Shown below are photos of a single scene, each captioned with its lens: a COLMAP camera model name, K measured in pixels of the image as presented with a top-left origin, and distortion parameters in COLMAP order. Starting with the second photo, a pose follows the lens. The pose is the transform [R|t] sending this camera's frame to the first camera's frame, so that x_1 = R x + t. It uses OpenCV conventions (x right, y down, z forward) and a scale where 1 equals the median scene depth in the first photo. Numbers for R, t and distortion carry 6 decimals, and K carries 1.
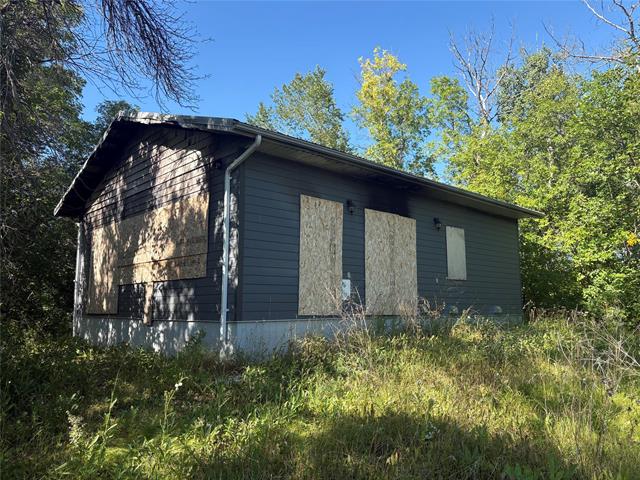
lens RADIAL K [[487.2, 0, 320.0], [0, 487.2, 240.0], [0, 0, 1]] dist [0.003181, 0.000298]
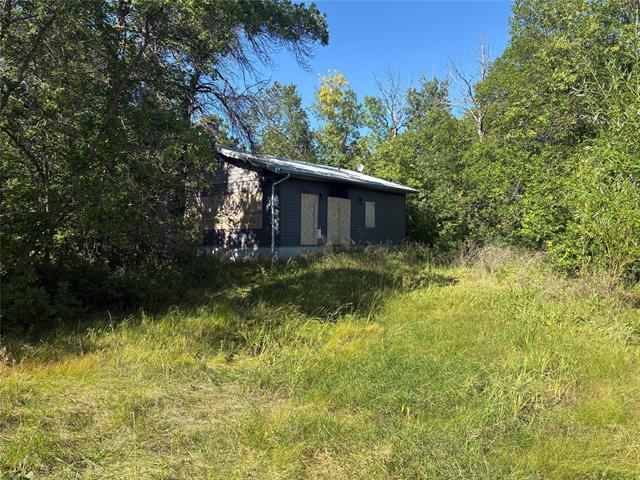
lens RADIAL K [[487.2, 0, 320.0], [0, 487.2, 240.0], [0, 0, 1]] dist [0.003181, 0.000298]
pose [[0.992455, 0.004351, 0.122533, -0.222297], [-0.021482, 0.990083, 0.138832, -0.185836], [-0.120714, -0.140417, 0.982706, -1.248209]]
